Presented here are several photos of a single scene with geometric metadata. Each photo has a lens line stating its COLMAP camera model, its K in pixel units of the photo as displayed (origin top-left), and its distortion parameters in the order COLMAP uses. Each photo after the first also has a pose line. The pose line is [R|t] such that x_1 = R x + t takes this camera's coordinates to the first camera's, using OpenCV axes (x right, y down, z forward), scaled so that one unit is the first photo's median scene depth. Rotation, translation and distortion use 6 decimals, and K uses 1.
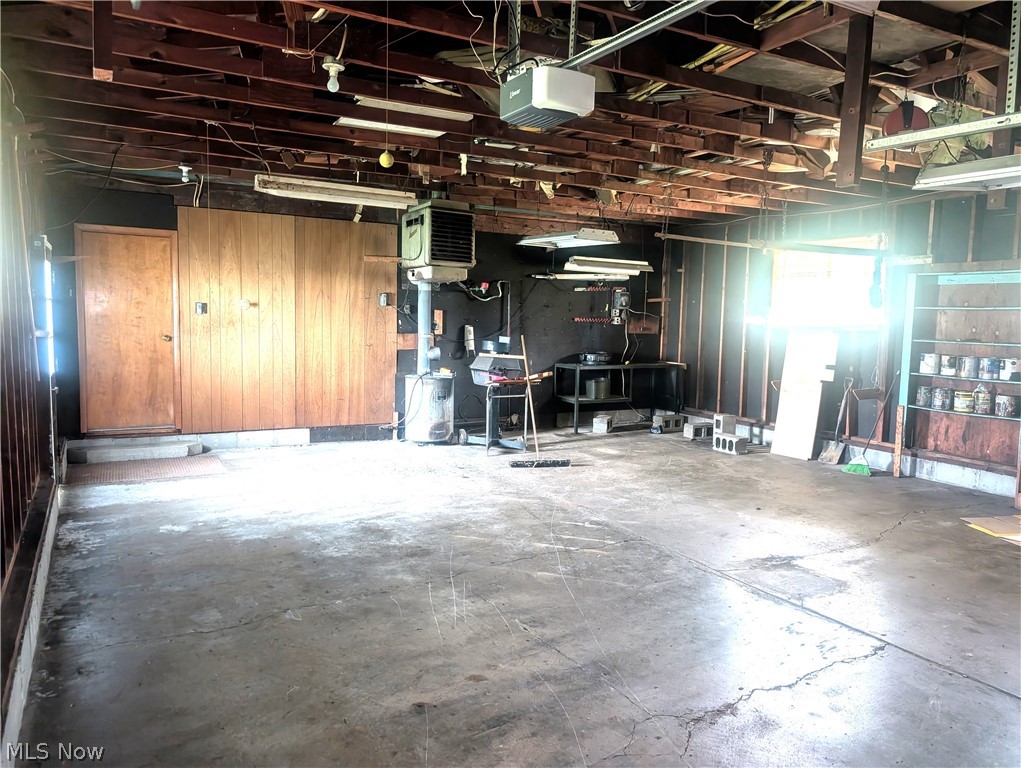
lens RADIAL K [[737.7, 0, 518.9], [0, 737.7, 383.0], [0, 0, 1]] dist [0.028698, -0.013716]
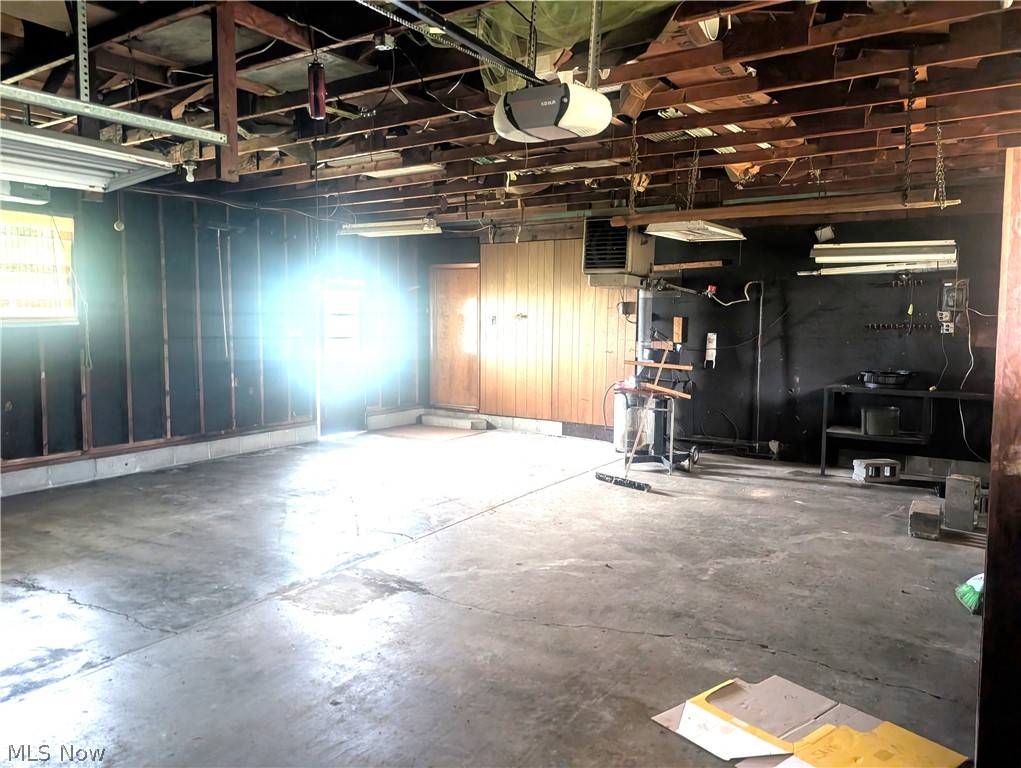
lens RADIAL K [[737.7, 0, 519.1], [0, 737.7, 383.7], [0, 0, 1]] dist [0.028698, -0.013716]
pose [[0.460208, 0.059735, -0.885799, 0.784594], [-0.080989, 0.996398, 0.025116, -0.025123], [0.884109, 0.060182, 0.463389, 0.456526]]
